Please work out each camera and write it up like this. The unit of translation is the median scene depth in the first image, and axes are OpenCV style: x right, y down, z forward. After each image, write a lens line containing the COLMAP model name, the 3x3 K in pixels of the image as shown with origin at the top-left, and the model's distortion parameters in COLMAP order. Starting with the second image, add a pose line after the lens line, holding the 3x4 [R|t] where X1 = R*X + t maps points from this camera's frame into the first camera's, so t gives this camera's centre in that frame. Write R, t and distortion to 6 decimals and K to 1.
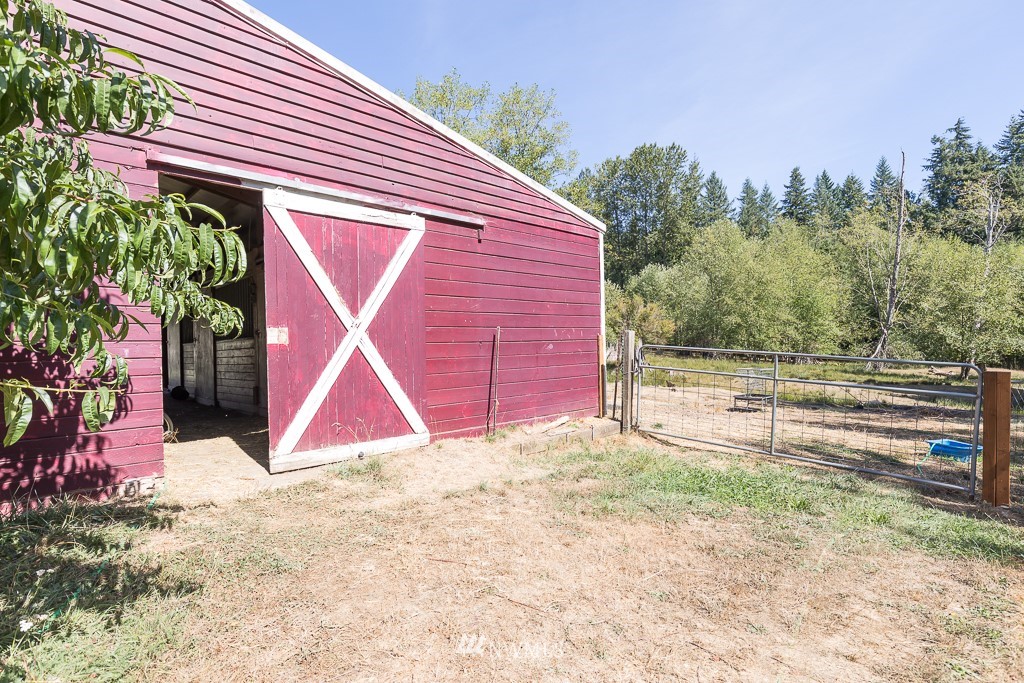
lens RADIAL K [[523.9, 0, 503.8], [0, 523.9, 349.6], [0, 0, 1]] dist [-0.006472, 0.001015]
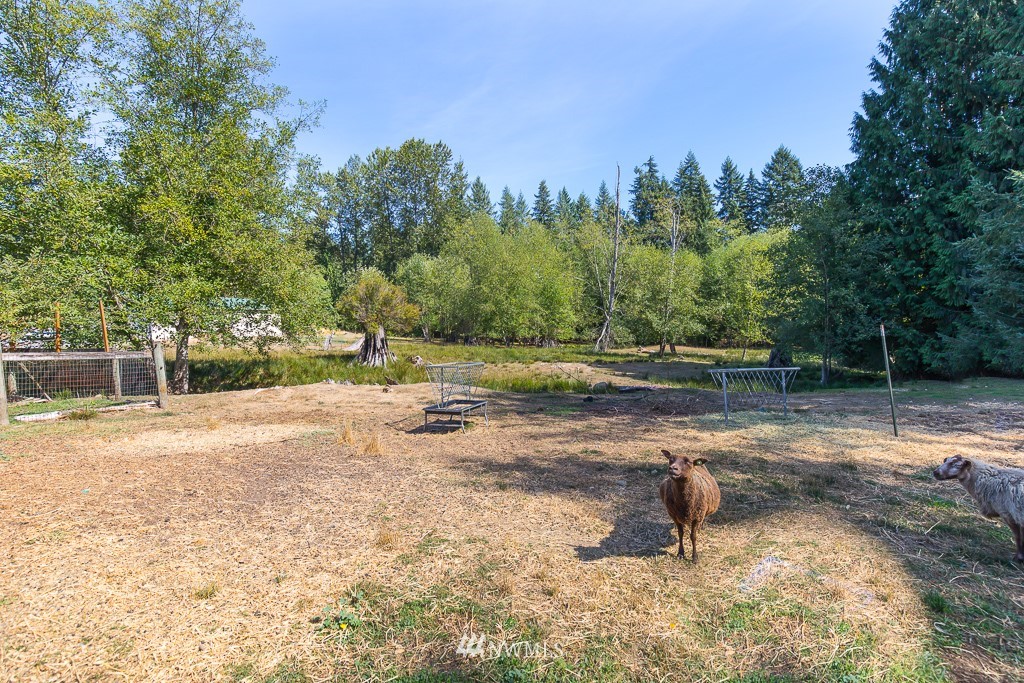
lens RADIAL K [[463.8, 0, 523.7], [0, 463.8, 344.7], [0, 0, 1]] dist [-0.004753, -0.001754]
pose [[0.898539, -0.027700, 0.438020, 0.071346], [0.020589, 0.999568, 0.020976, 0.000058], [-0.438411, -0.009829, 0.898721, 0.102159]]
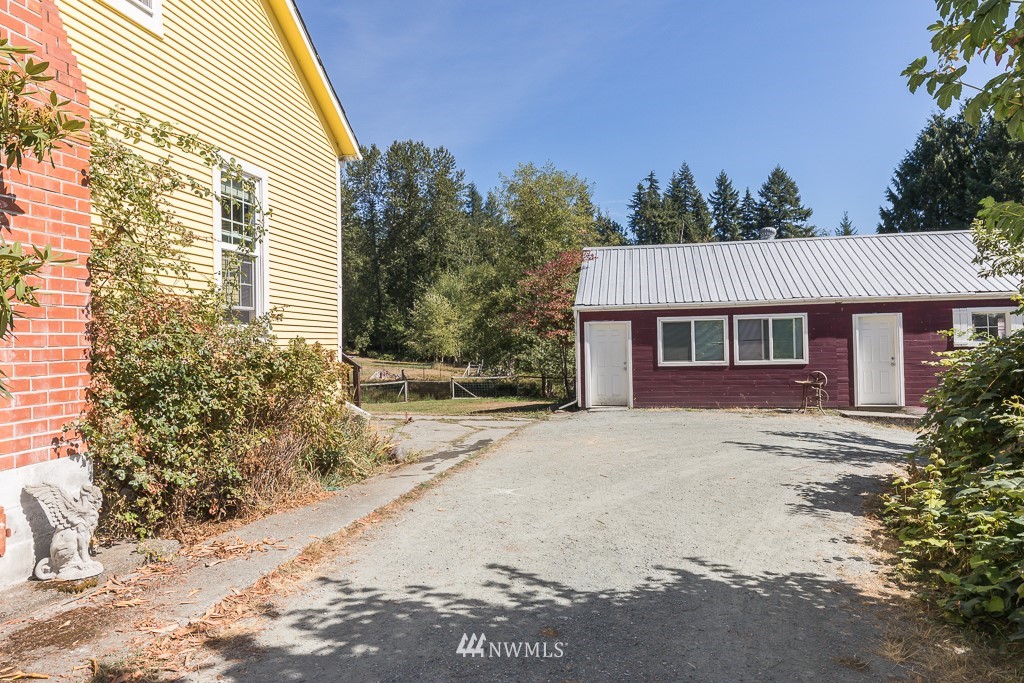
lens RADIAL K [[654.0, 0, 519.2], [0, 654.0, 339.1], [0, 0, 1]] dist [0.025535, 0.002074]
pose [[0.804807, 0.009572, 0.593460, -0.358075], [0.003962, 0.999761, -0.021499, -0.016500], [-0.593524, 0.019654, 0.804576, -0.067753]]
